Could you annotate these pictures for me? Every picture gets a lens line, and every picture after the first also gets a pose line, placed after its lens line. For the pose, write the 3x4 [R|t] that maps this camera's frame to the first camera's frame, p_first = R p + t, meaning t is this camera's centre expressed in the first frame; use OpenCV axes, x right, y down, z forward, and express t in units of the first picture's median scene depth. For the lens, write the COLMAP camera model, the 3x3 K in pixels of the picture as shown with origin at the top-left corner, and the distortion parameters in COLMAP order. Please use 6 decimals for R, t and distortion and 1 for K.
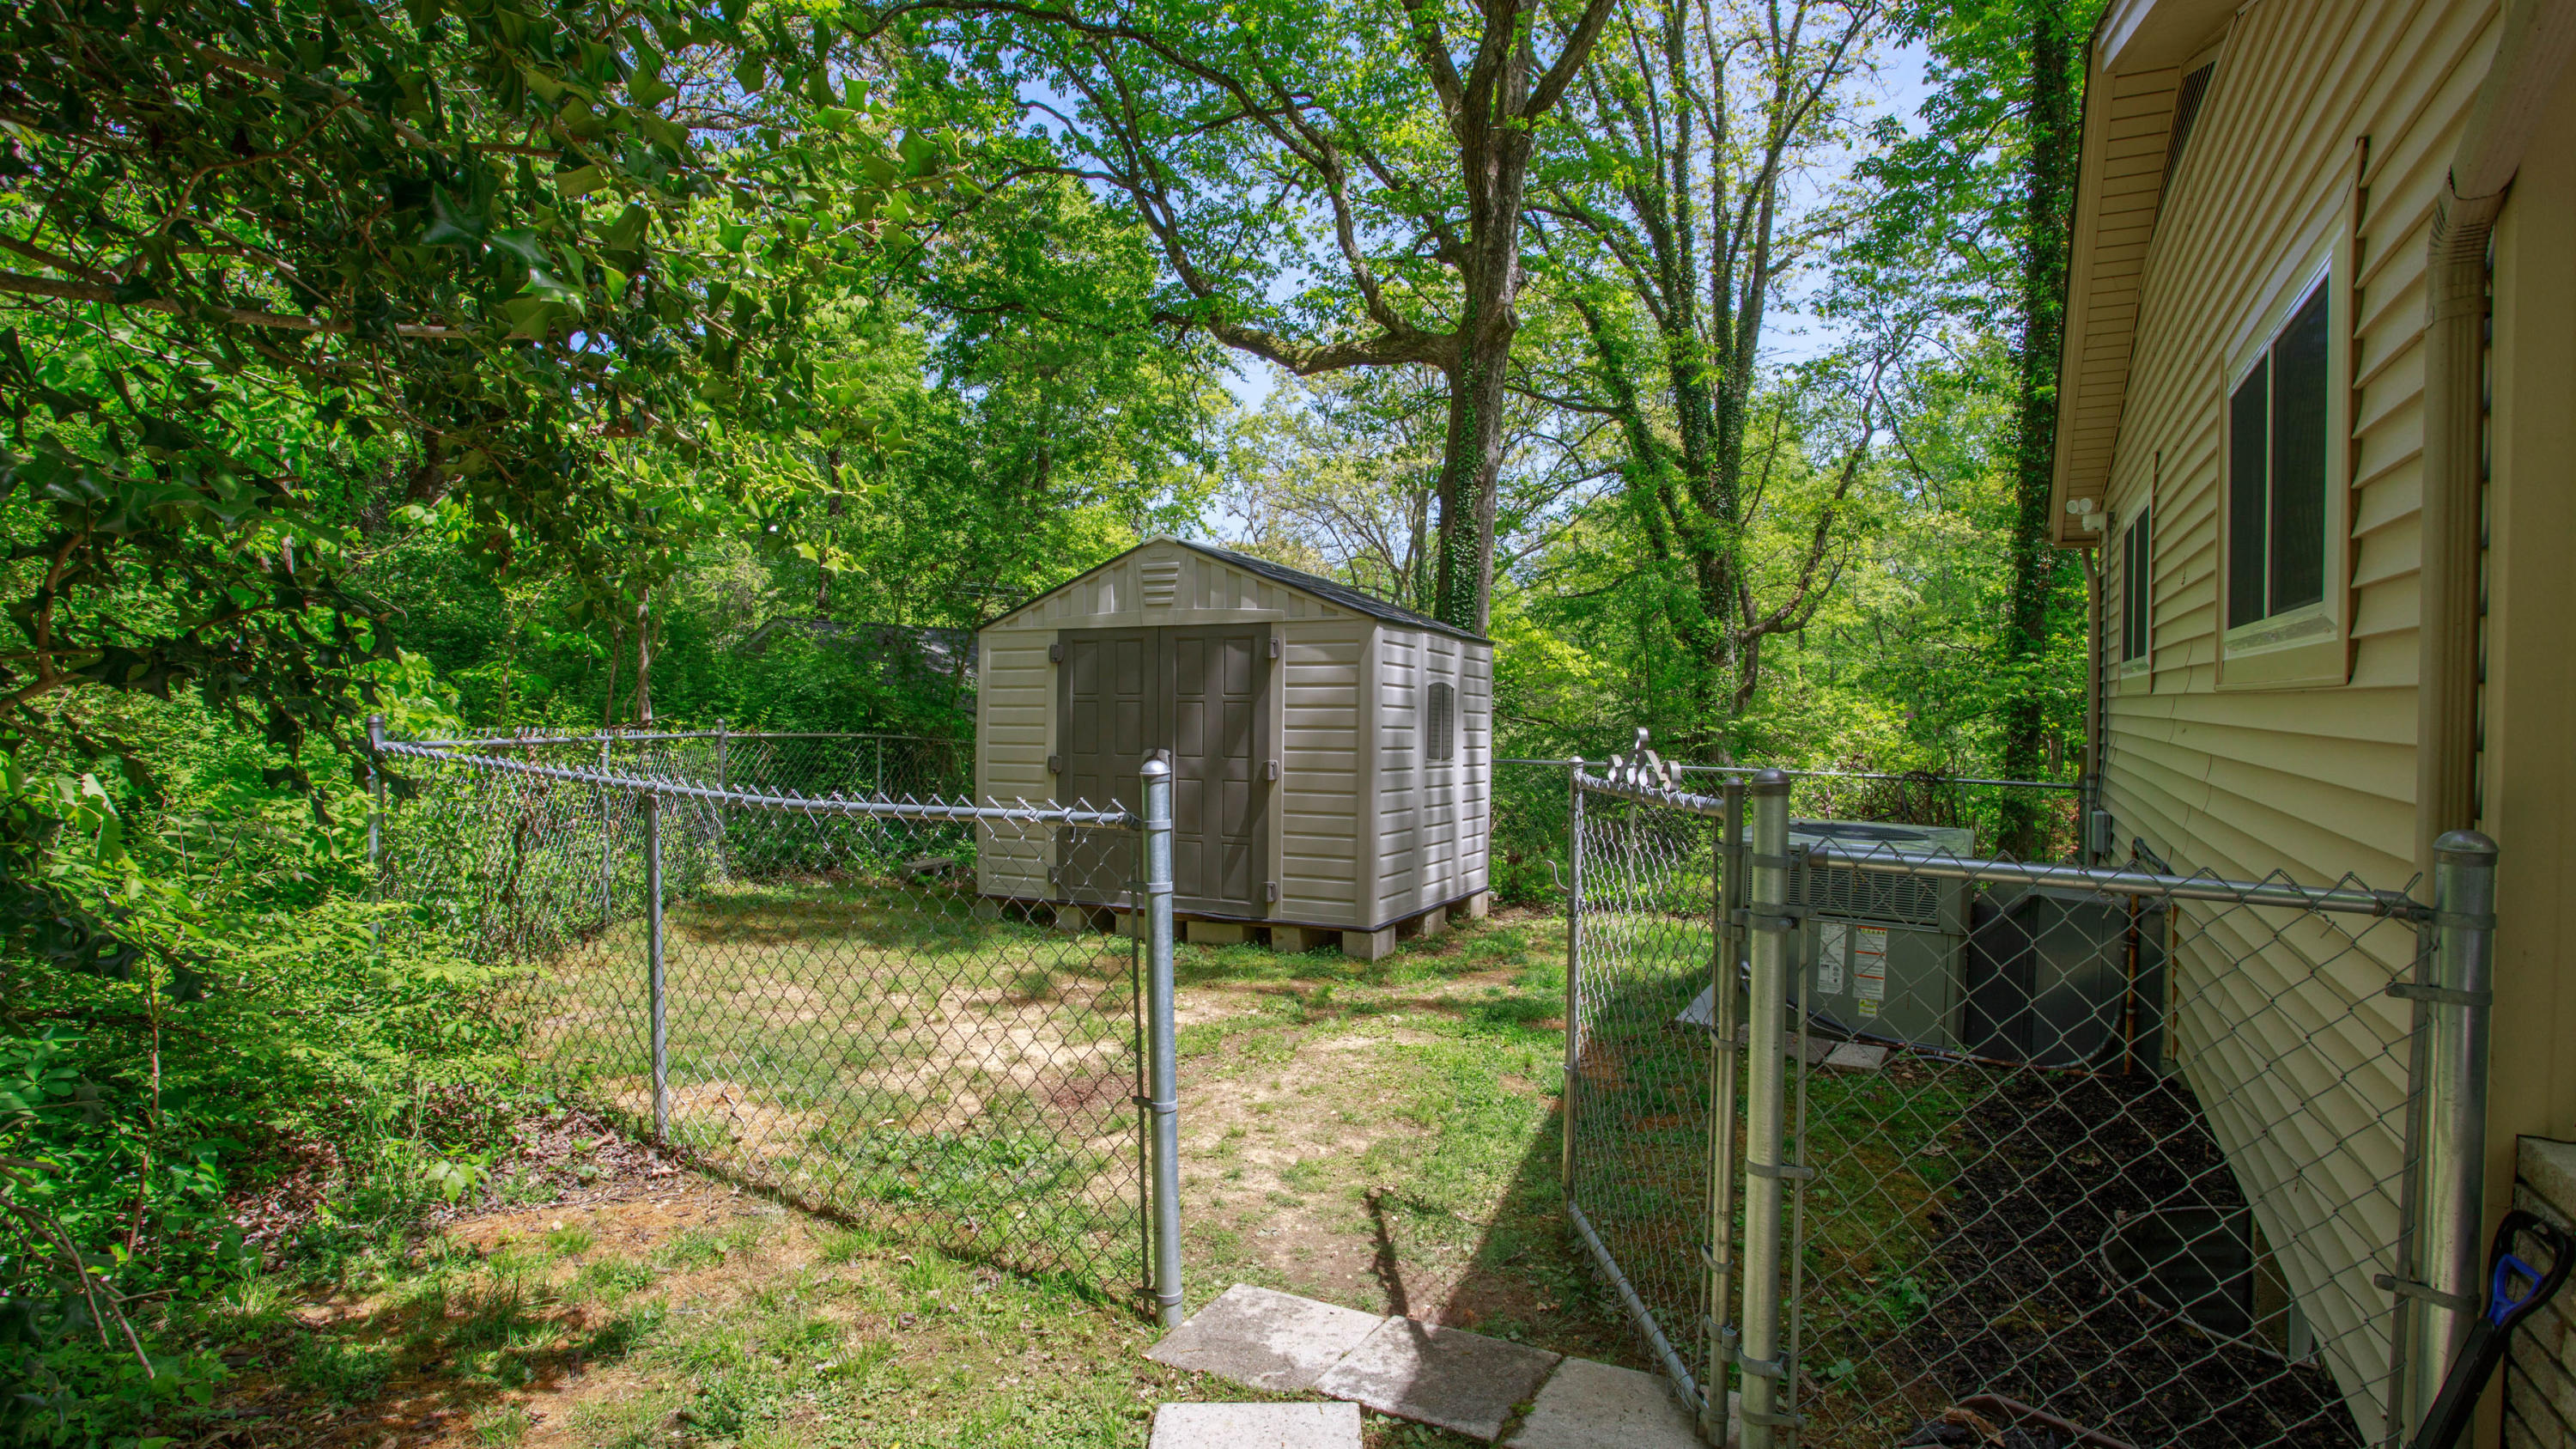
lens RADIAL K [[1240.3, 0, 1288.0], [0, 1240.3, 724.5], [0, 0, 1]] dist [-0.031257, 0.000181]
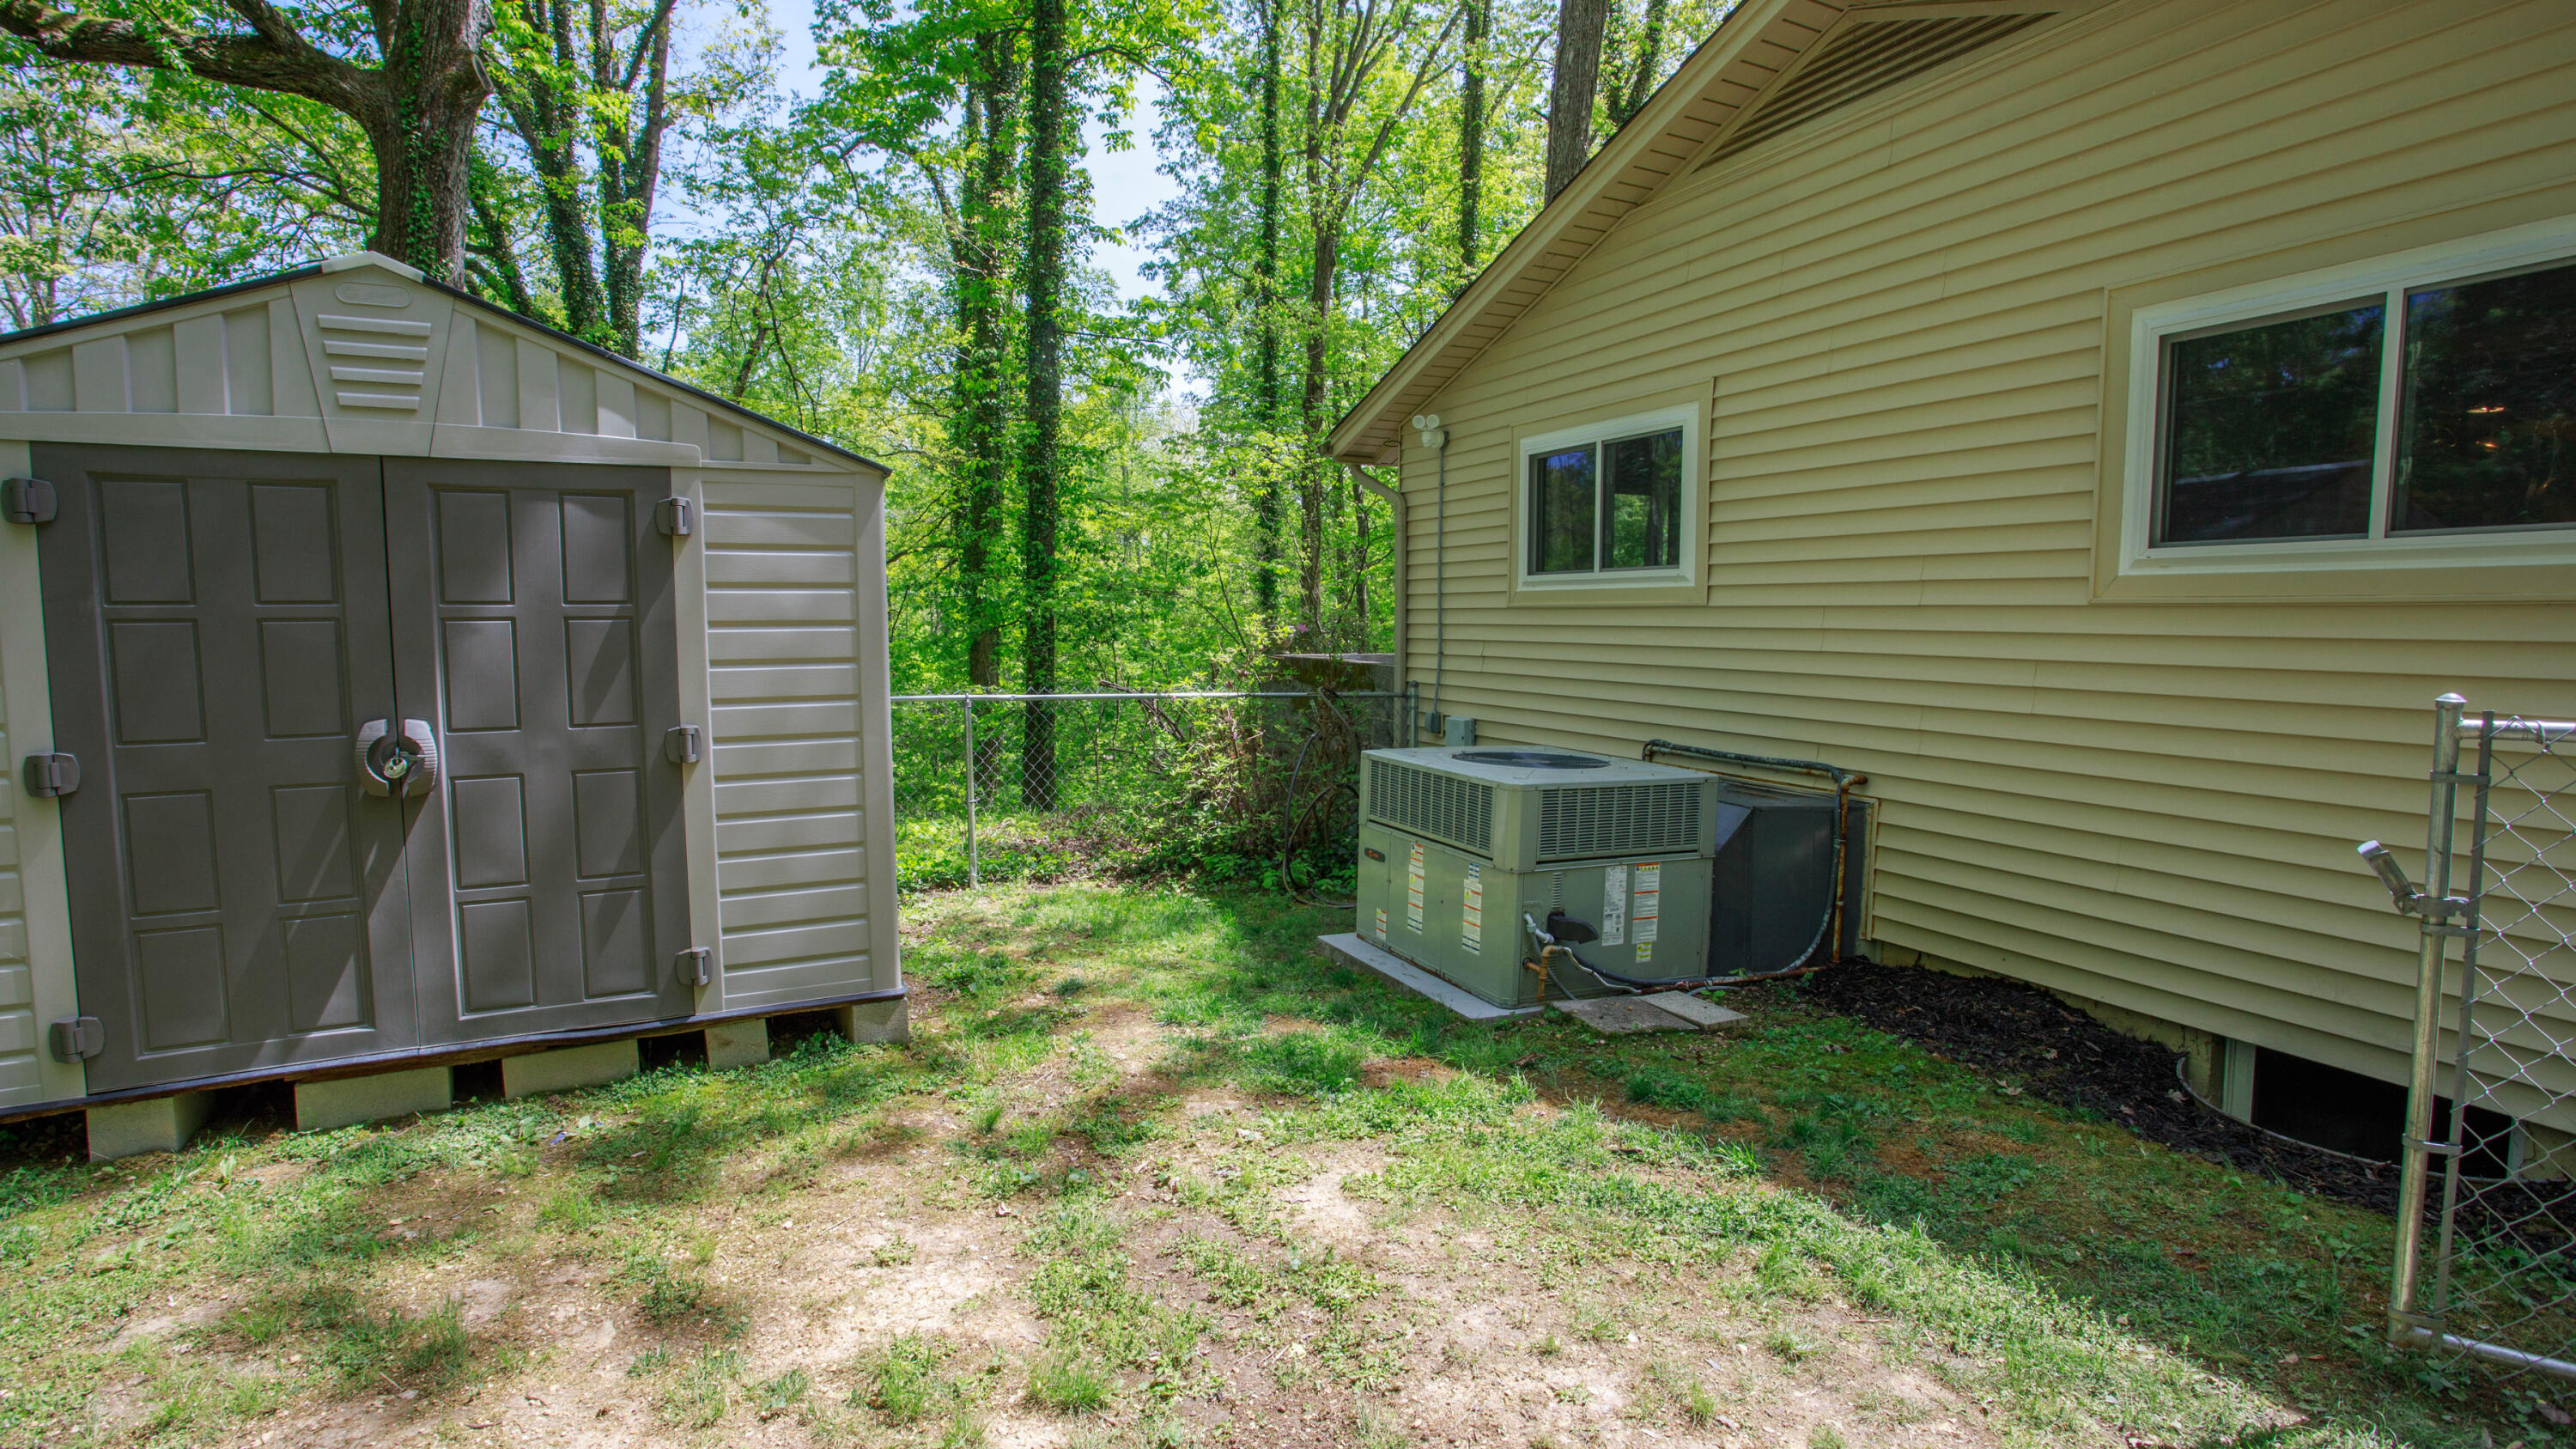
lens RADIAL K [[1240.3, 0, 1288.0], [0, 1240.3, 724.5], [0, 0, 1]] dist [-0.031257, 0.000181]
pose [[0.591990, -0.069395, 0.802952, -0.282760], [0.016472, 0.997120, 0.074032, -0.006613], [-0.805777, -0.030600, 0.591428, 0.471364]]
